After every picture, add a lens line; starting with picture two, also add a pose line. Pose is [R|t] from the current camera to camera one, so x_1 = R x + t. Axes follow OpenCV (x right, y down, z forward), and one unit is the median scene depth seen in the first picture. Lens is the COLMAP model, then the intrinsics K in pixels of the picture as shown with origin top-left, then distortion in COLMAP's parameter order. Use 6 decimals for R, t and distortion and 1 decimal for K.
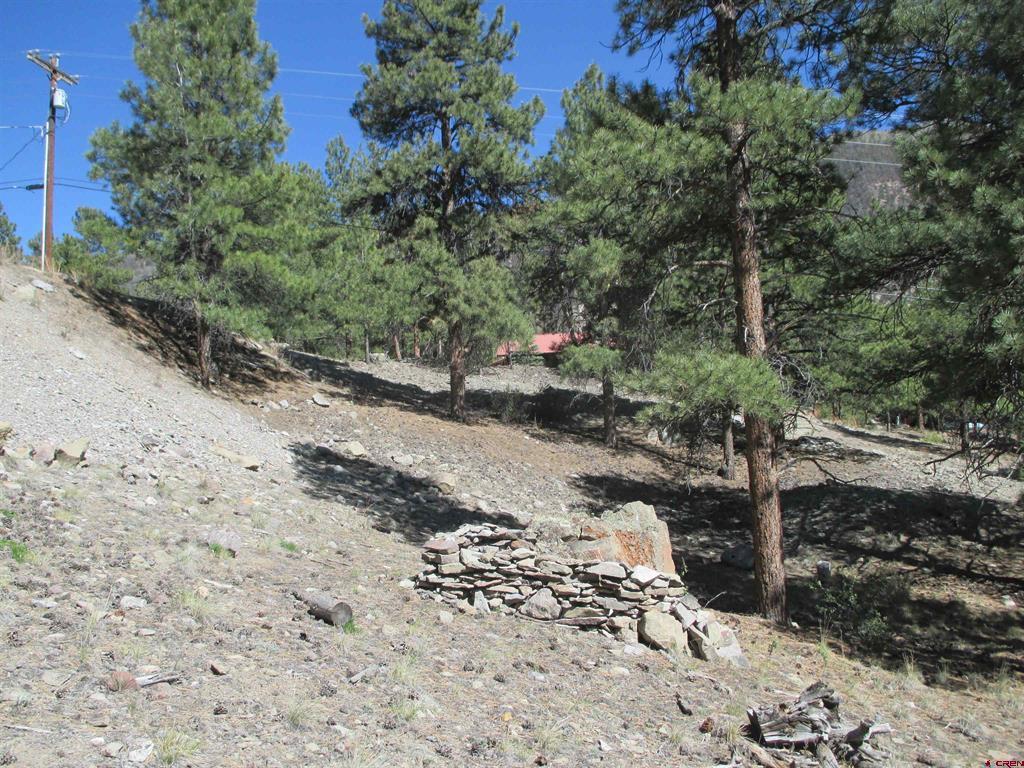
lens RADIAL K [[835.3, 0, 513.2], [0, 835.3, 384.8], [0, 0, 1]] dist [-0.030982, -0.001308]
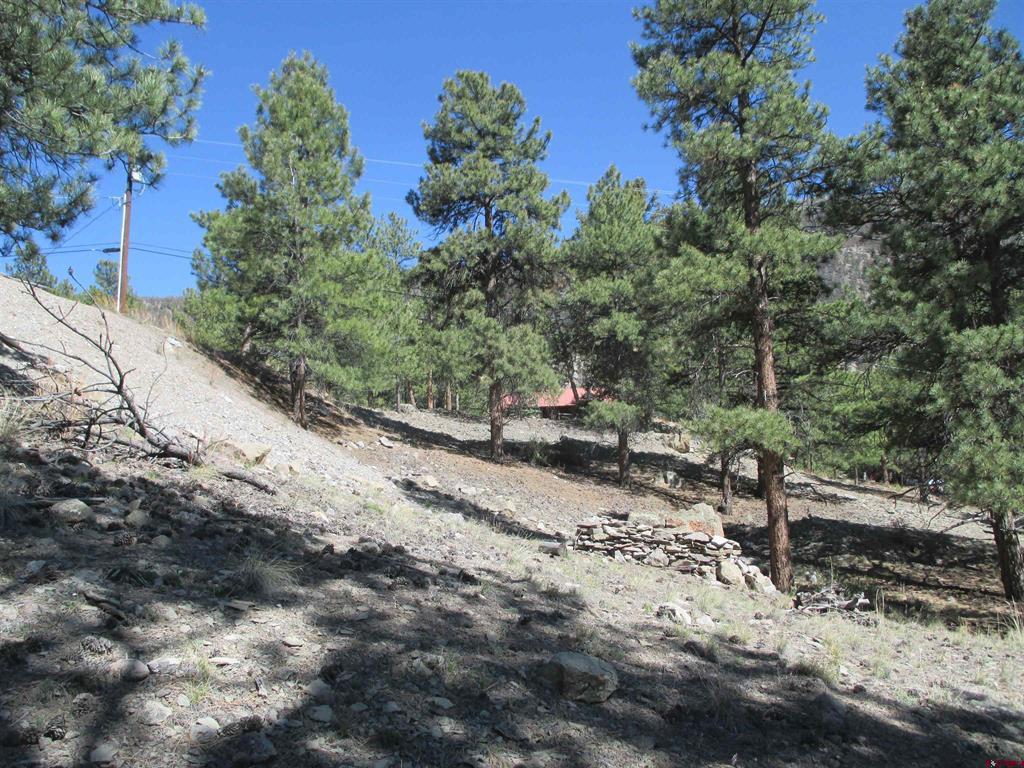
lens RADIAL K [[835.3, 0, 513.4], [0, 835.3, 381.3], [0, 0, 1]] dist [-0.030982, -0.001308]
pose [[0.999201, 0.020720, 0.034170, -0.092374], [-0.018306, 0.997414, -0.069494, 0.010672], [-0.035521, 0.068813, 0.996997, -0.192012]]
